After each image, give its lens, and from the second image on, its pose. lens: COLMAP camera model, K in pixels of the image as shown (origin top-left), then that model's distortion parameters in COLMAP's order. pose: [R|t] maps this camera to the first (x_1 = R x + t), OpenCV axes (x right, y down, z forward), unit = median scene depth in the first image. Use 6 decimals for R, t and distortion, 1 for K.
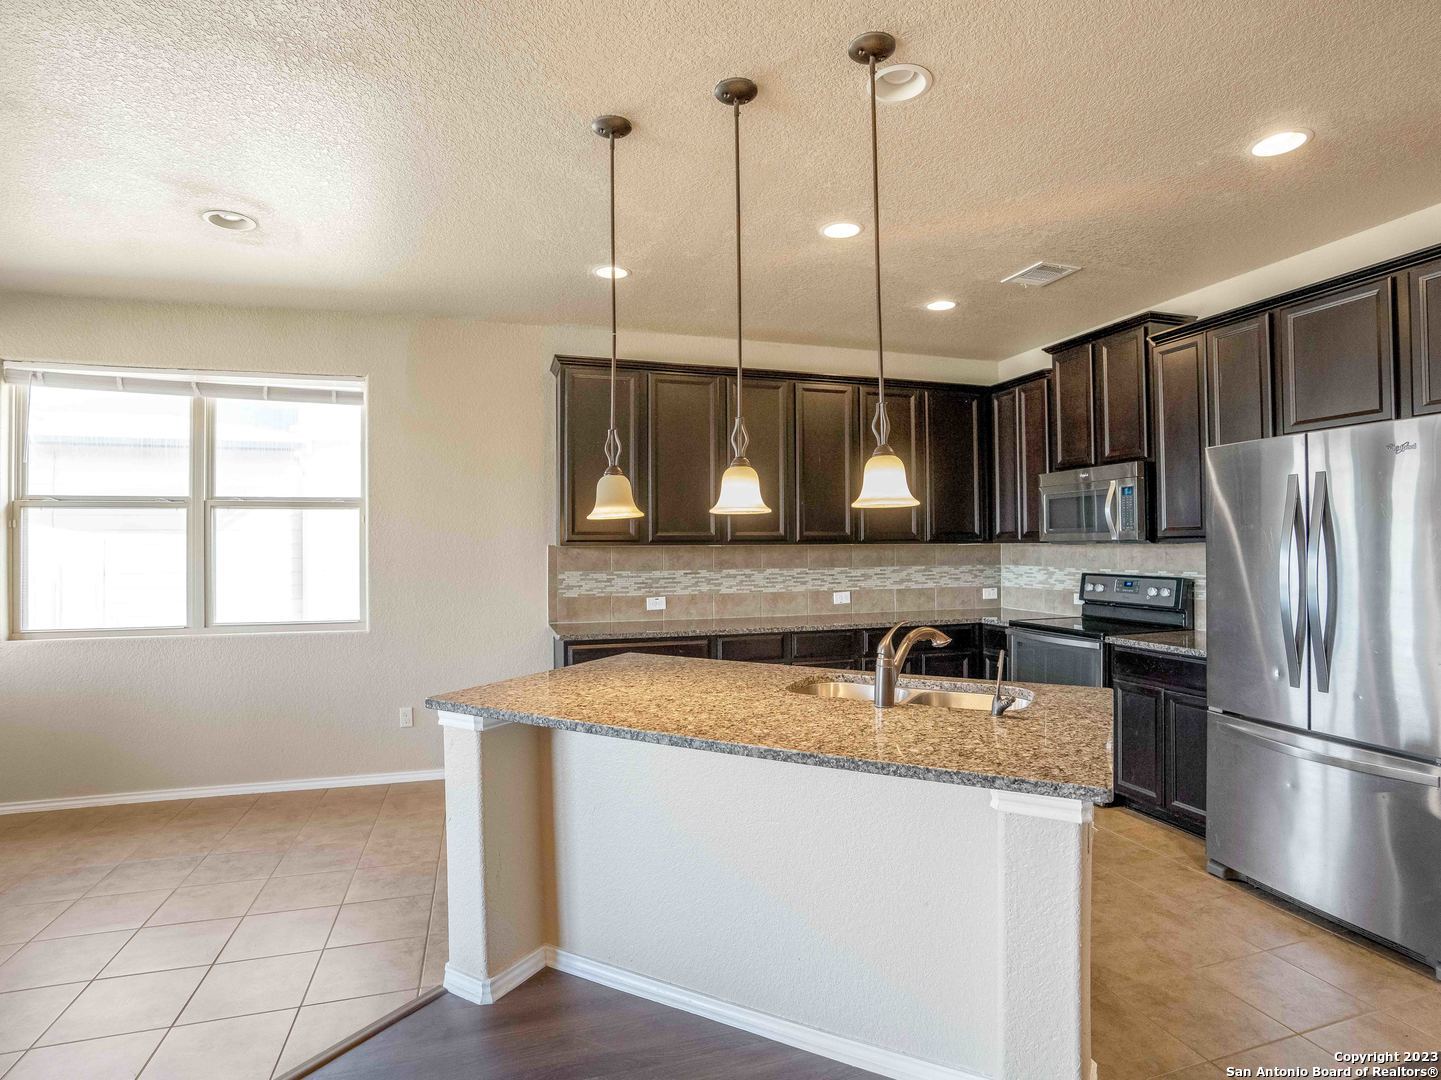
lens RADIAL K [[771.9, 0, 718.5], [0, 771.9, 547.7], [0, 0, 1]] dist [-0.036770, 0.003009]
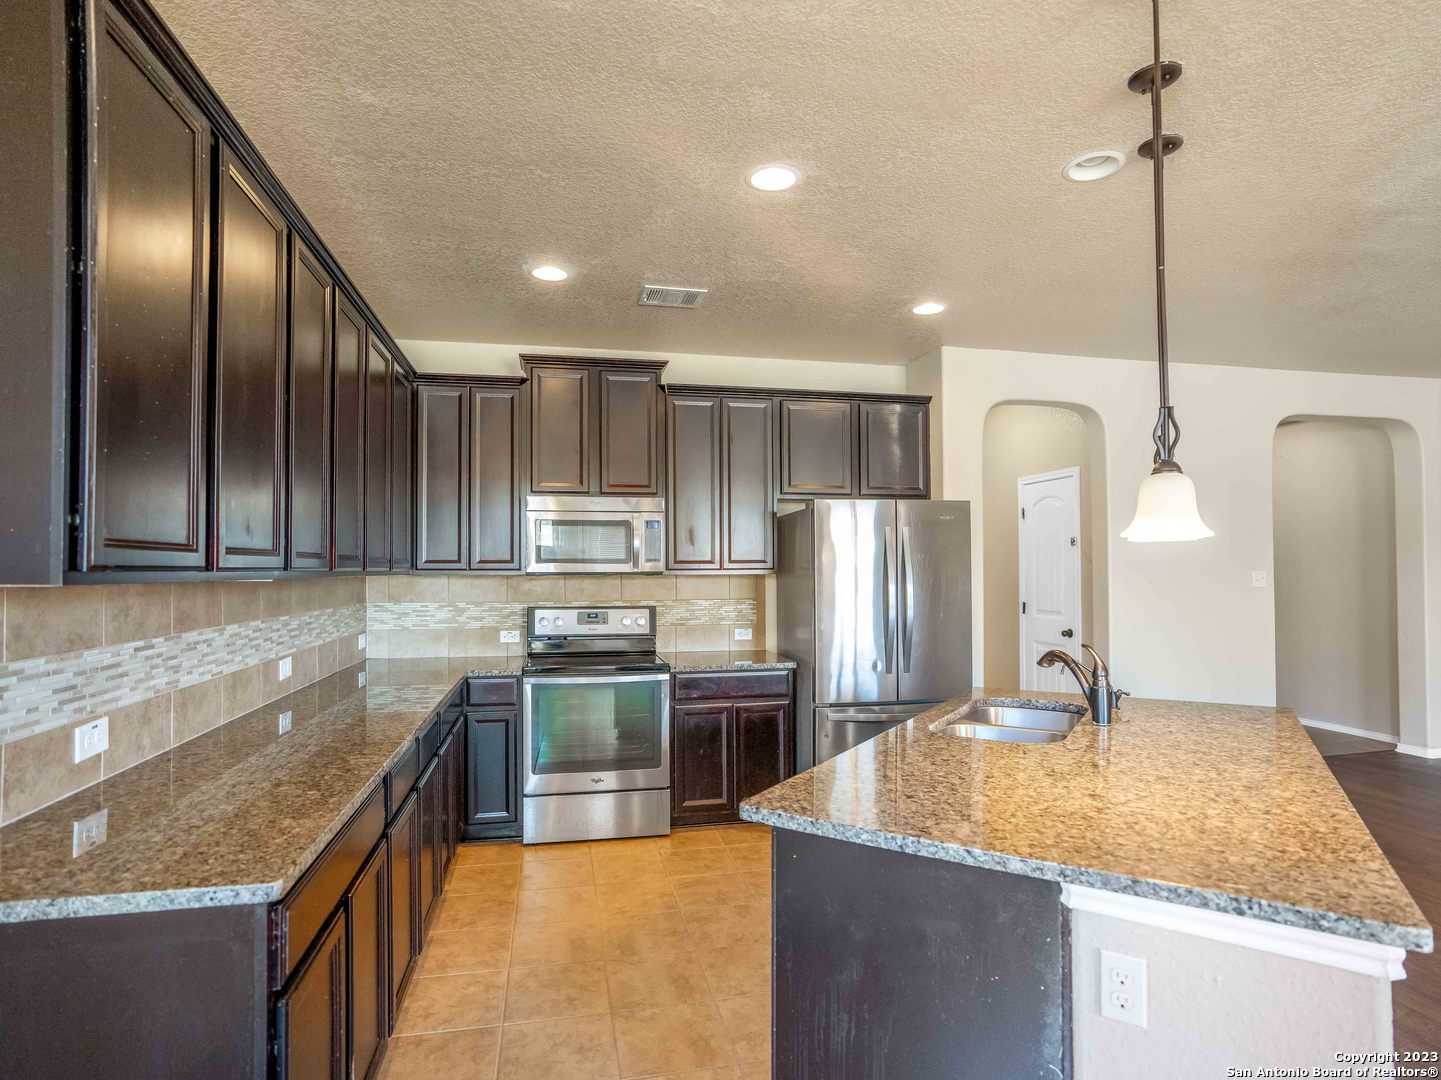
lens RADIAL K [[771.9, 0, 727.9], [0, 771.9, 544.2], [0, 0, 1]] dist [-0.036770, 0.003009]
pose [[0.074027, 0.038490, 0.996513, -0.417184], [0.005181, 0.999227, -0.038980, -0.004728], [-0.997243, 0.008048, 0.073771, 0.670915]]
